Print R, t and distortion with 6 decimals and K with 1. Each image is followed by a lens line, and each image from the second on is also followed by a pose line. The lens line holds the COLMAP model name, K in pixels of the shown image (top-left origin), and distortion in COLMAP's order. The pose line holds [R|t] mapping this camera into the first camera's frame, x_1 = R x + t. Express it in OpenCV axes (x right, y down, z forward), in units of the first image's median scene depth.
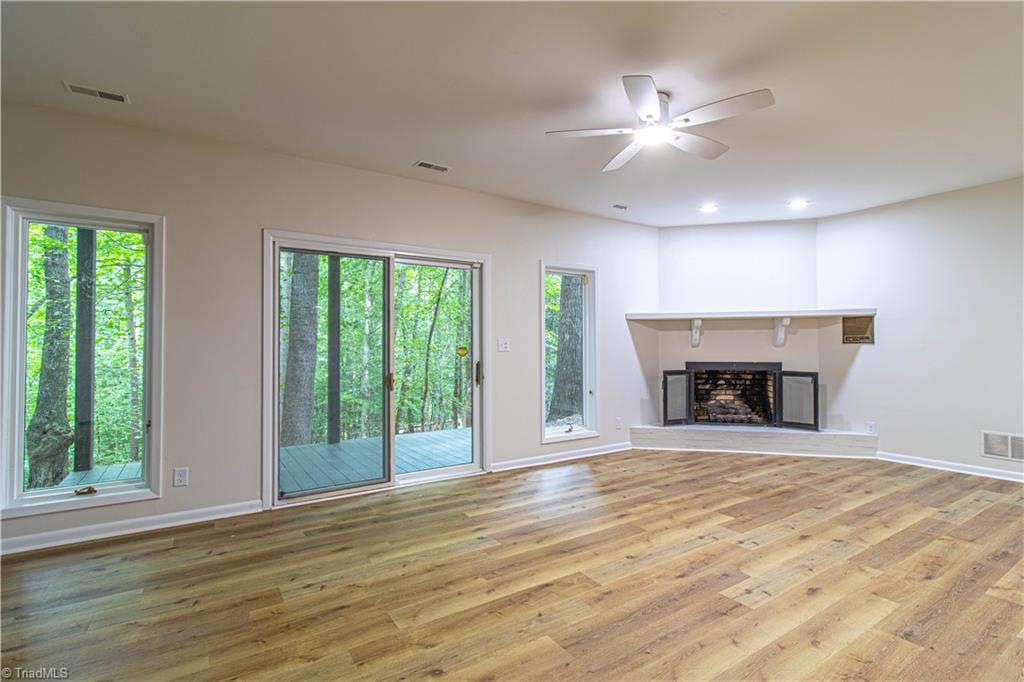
lens RADIAL K [[477.4, 0, 512.0], [0, 477.4, 341.0], [0, 0, 1]] dist [0.000392, 0.000142]
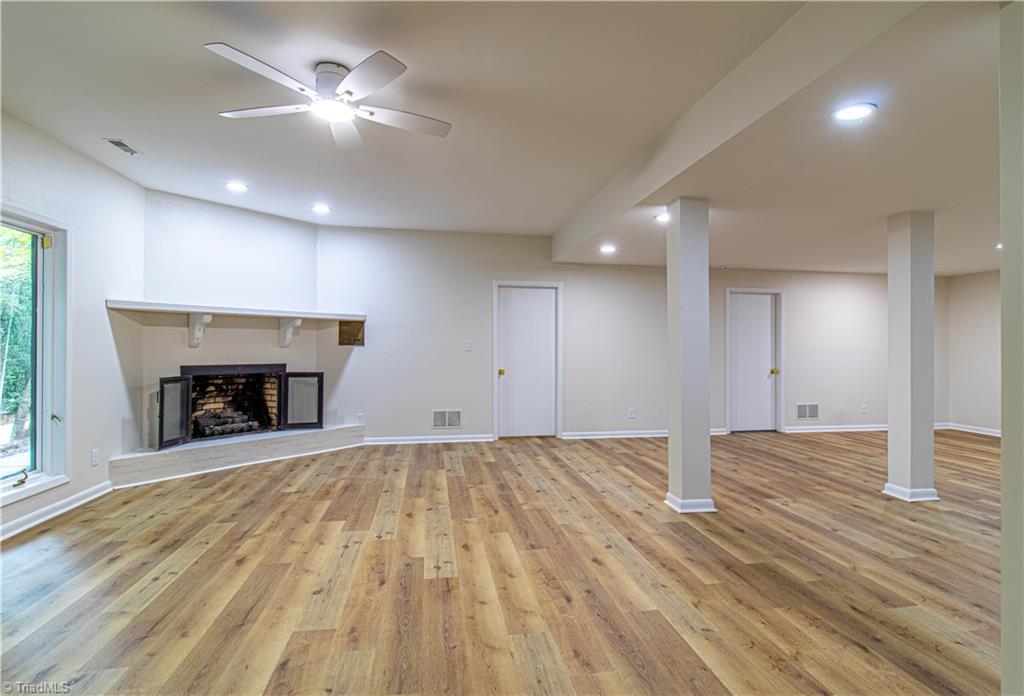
lens RADIAL K [[524.5, 0, 512.0], [0, 524.5, 348.0], [0, 0, 1]] dist [-0.000819, -0.000571]
pose [[0.395273, 0.004155, 0.918554, -0.265369], [-0.018006, 0.999833, 0.003226, 0.001068], [-0.918387, -0.017815, 0.395282, 0.169224]]
